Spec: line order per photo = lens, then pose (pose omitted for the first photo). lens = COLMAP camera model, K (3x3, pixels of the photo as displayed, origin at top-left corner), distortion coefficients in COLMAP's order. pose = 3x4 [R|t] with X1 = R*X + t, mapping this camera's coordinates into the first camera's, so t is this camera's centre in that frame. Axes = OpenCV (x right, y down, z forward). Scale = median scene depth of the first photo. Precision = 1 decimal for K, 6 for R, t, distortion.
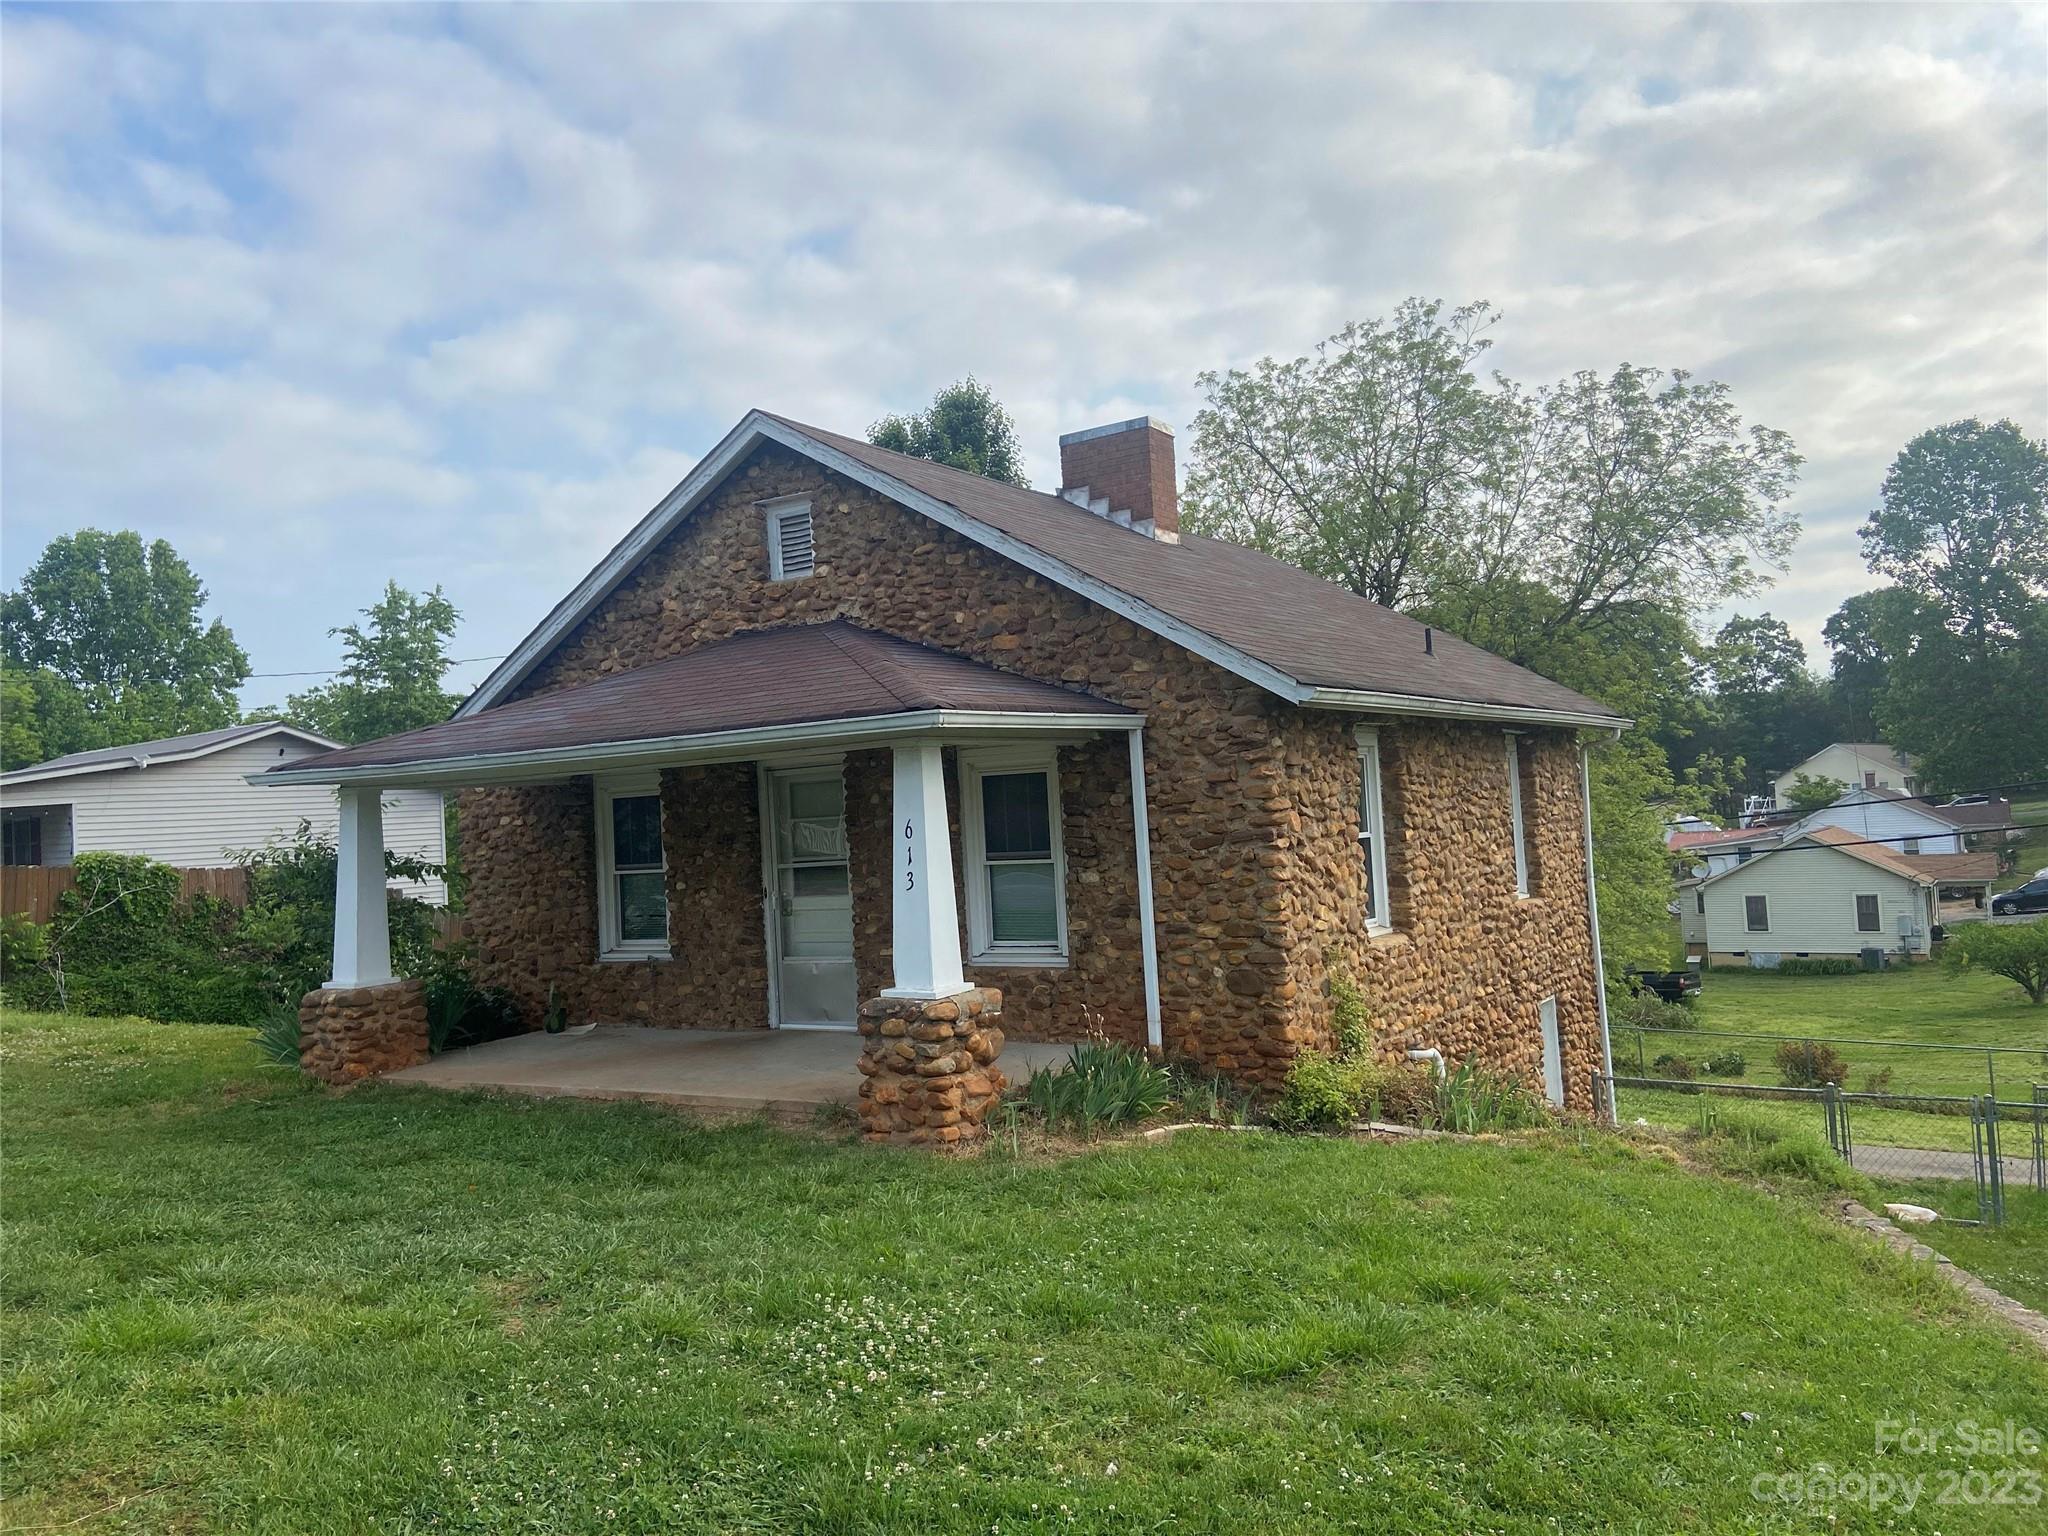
lens RADIAL K [[1519.7, 0, 1024.0], [0, 1519.7, 768.0], [0, 0, 1]] dist [-0.080743, -0.004992]
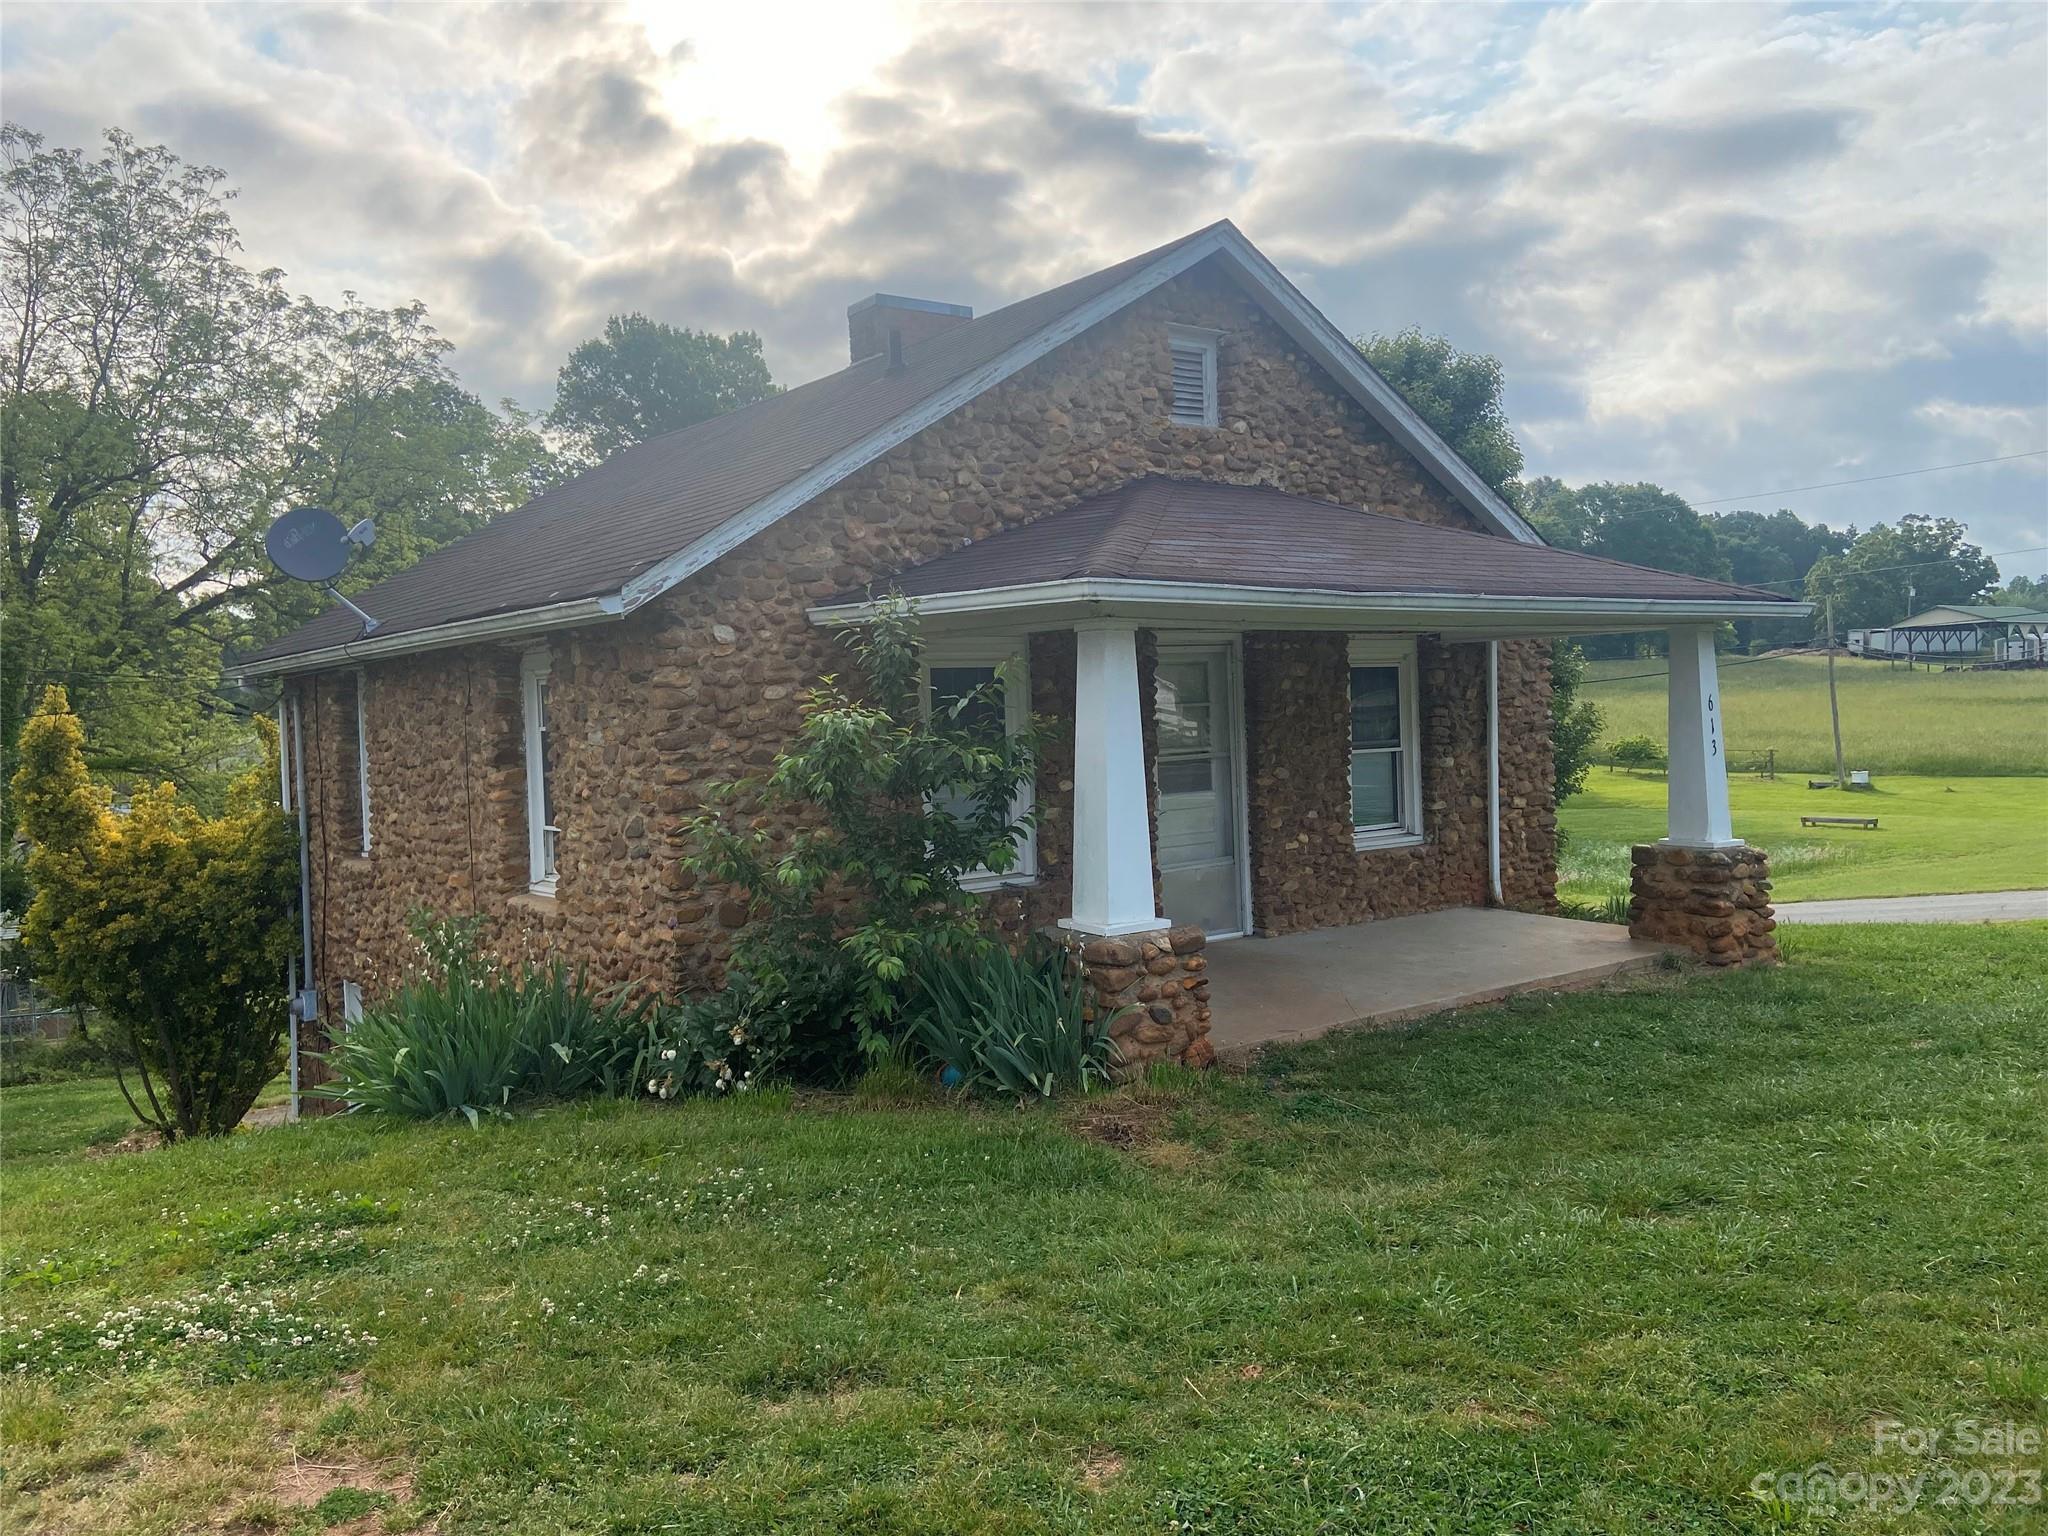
lens RADIAL K [[1519.7, 0, 1024.0], [0, 1519.7, 768.0], [0, 0, 1]] dist [-0.080743, -0.004992]
pose [[0.406055, -0.002319, 0.913845, -1.010189], [-0.028944, 0.999462, 0.015398, 0.061982], [-0.913390, -0.032703, 0.405770, 0.752673]]
